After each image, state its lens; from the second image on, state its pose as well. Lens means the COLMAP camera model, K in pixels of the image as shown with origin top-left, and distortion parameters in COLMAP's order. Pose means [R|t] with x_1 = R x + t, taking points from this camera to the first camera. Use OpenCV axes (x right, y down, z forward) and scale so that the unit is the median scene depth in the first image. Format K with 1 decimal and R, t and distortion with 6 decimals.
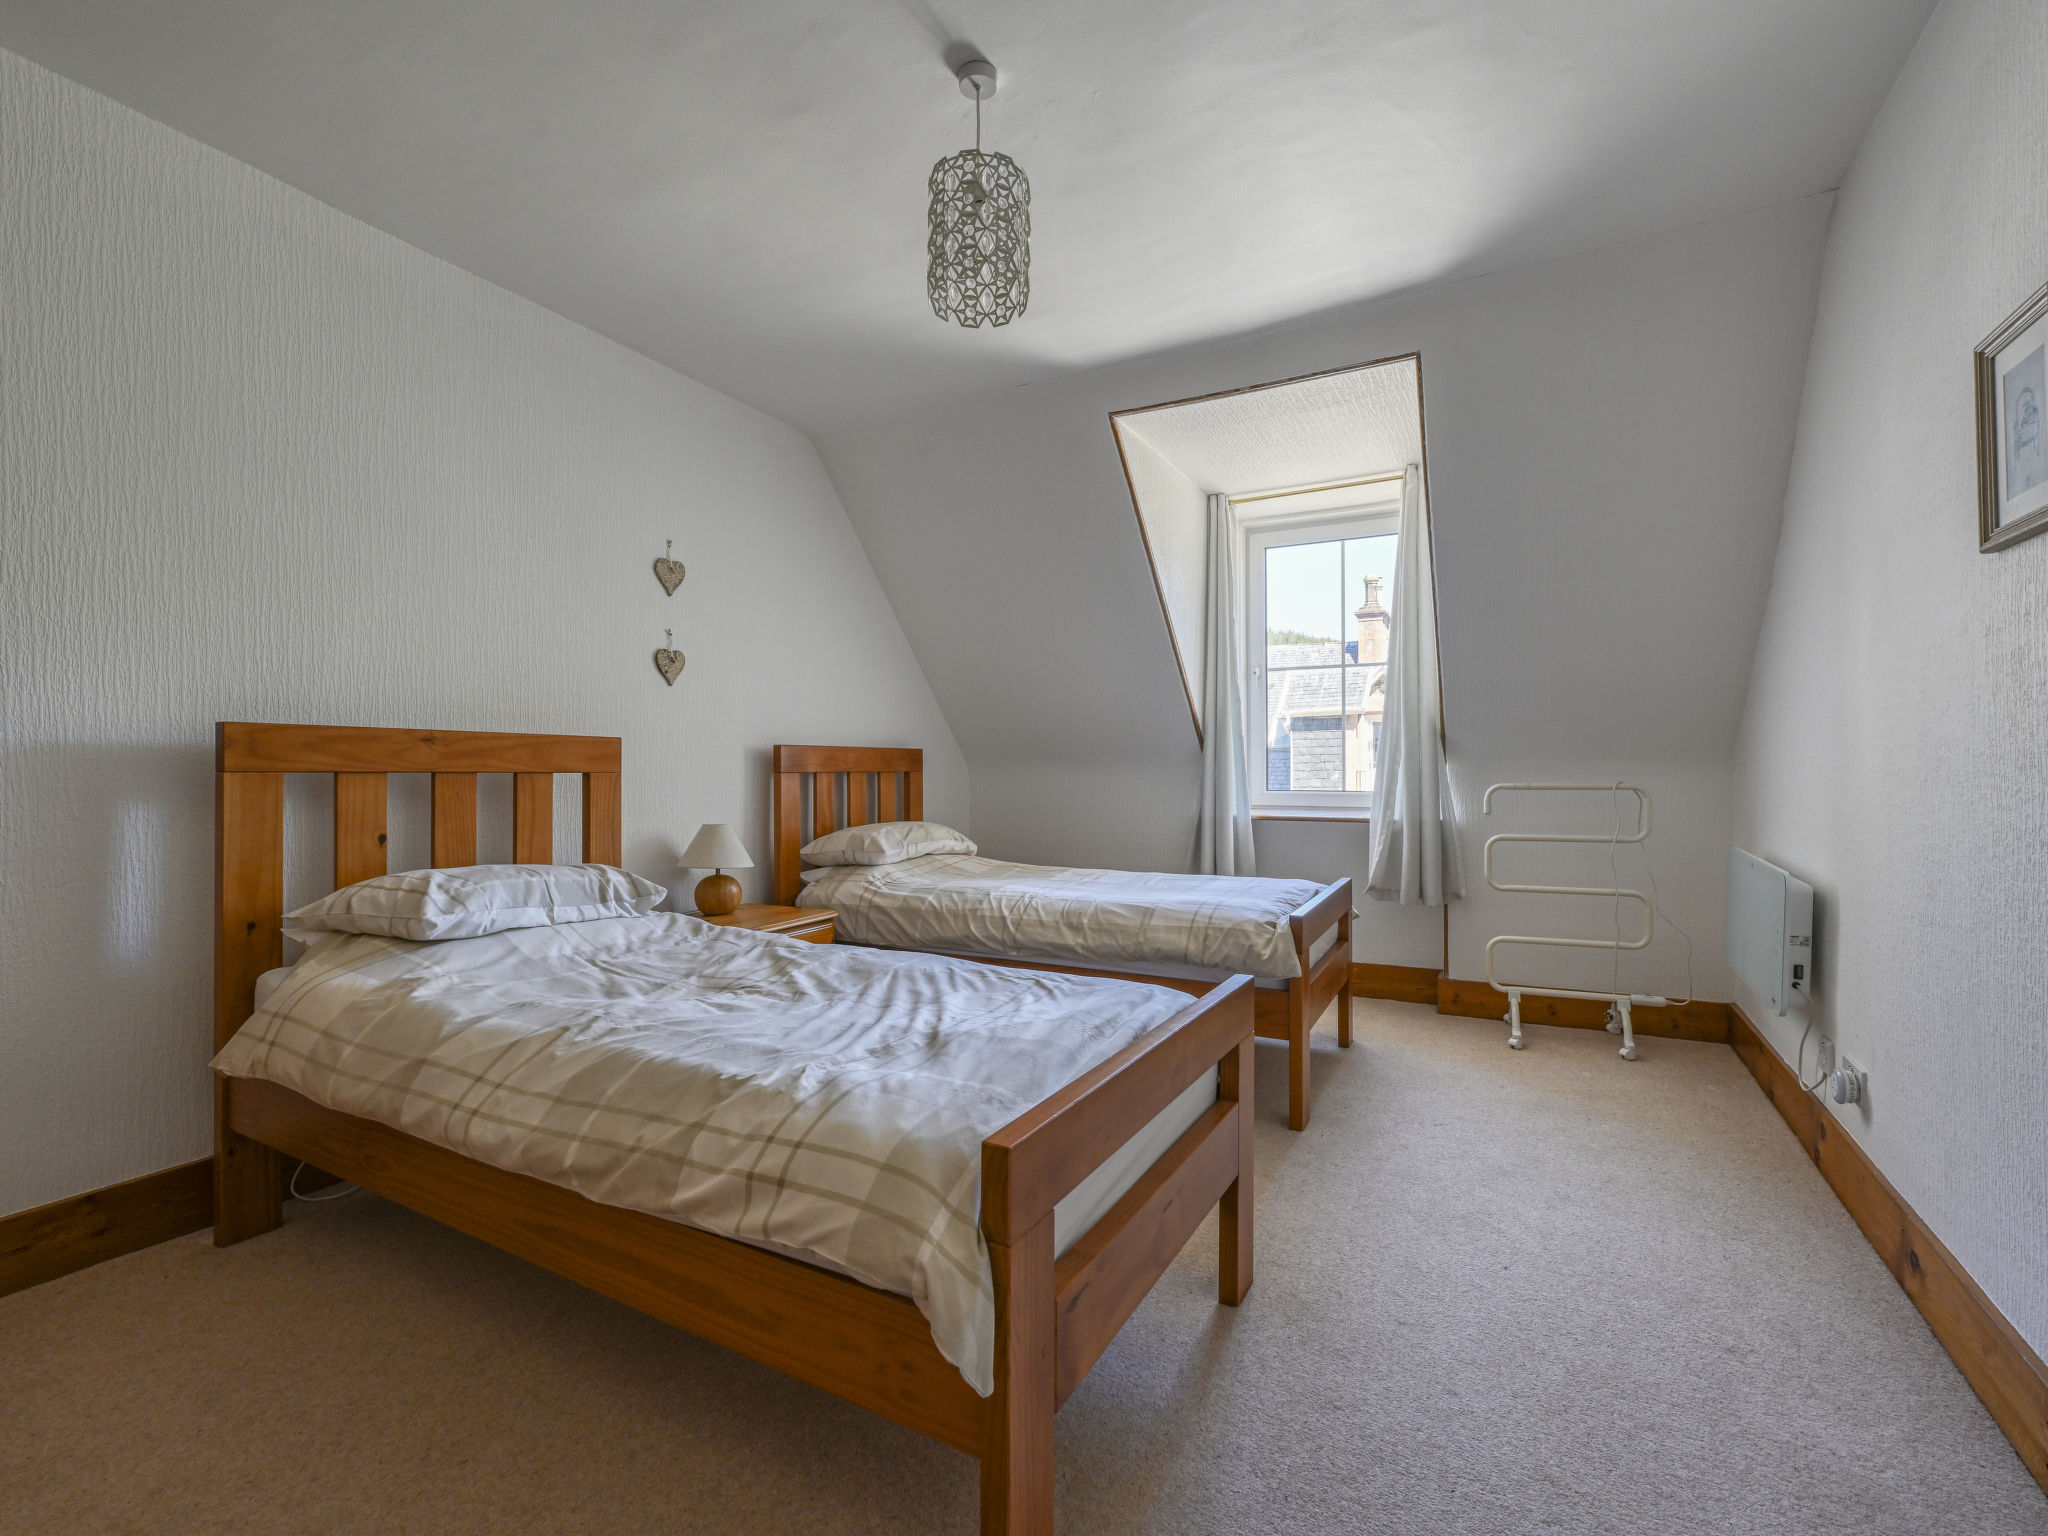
lens RADIAL K [[915.7, 0, 1032.6], [0, 915.7, 769.7], [0, 0, 1]] dist [0.000106, -0.000388]
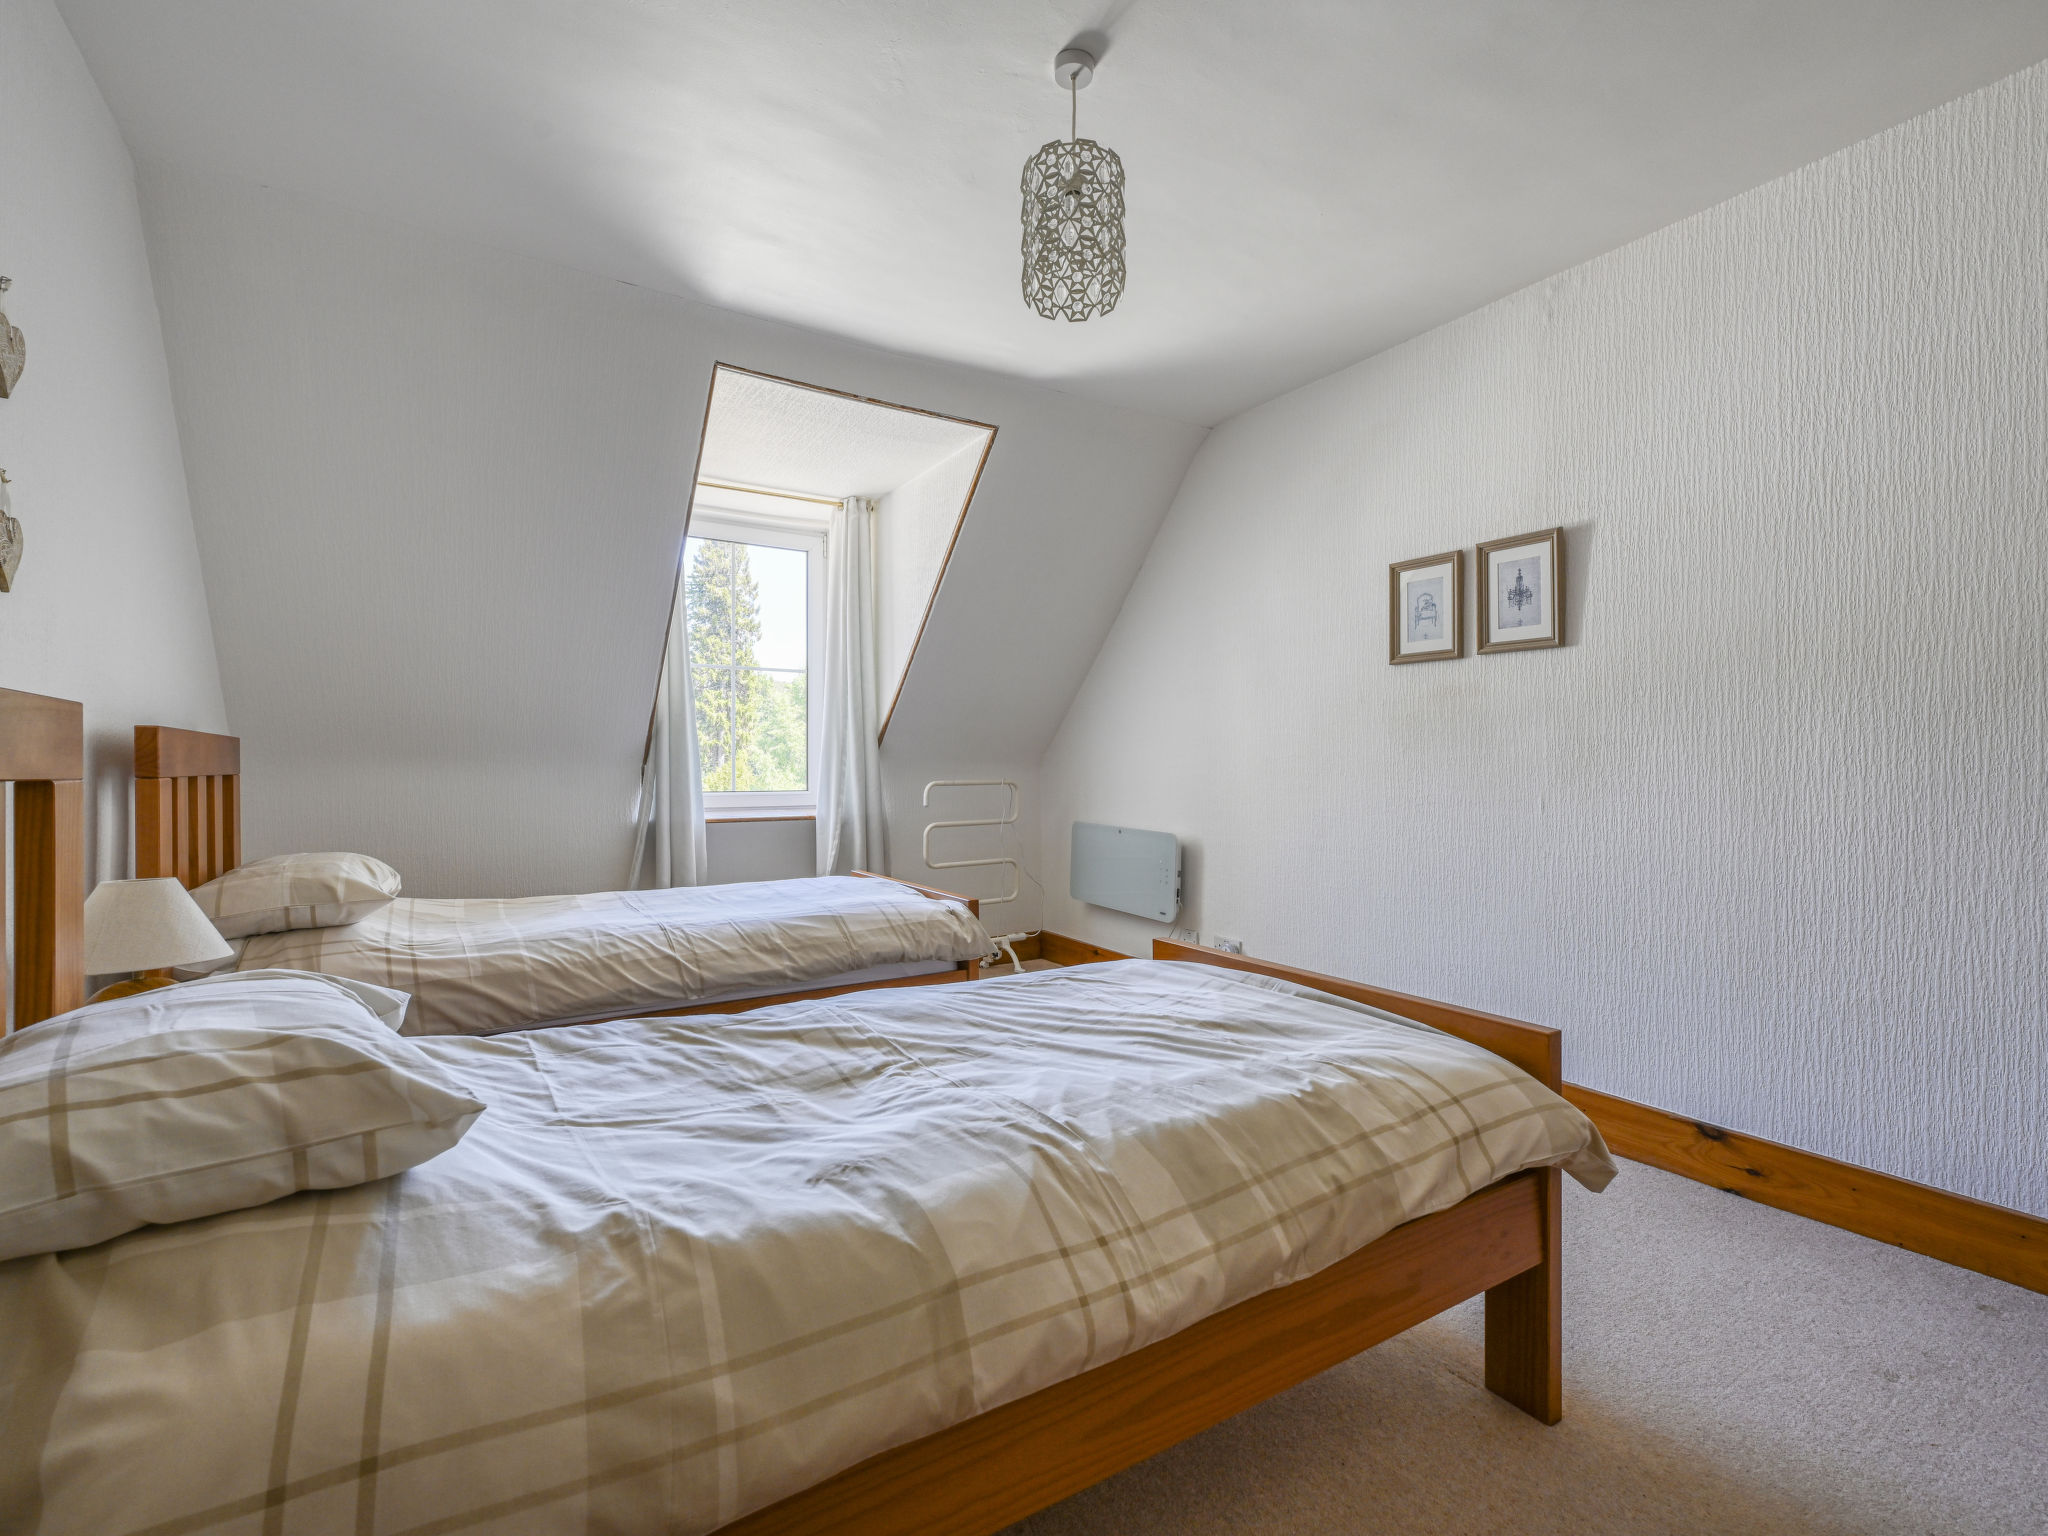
lens RADIAL K [[915.7, 0, 1019.6], [0, 915.7, 767.6], [0, 0, 1]] dist [0.000106, -0.000388]
pose [[0.492132, 0.001201, 0.870520, -0.648530], [0.001140, 0.999997, -0.002024, -0.000739], [-0.870520, 0.001988, 0.492130, 0.390206]]
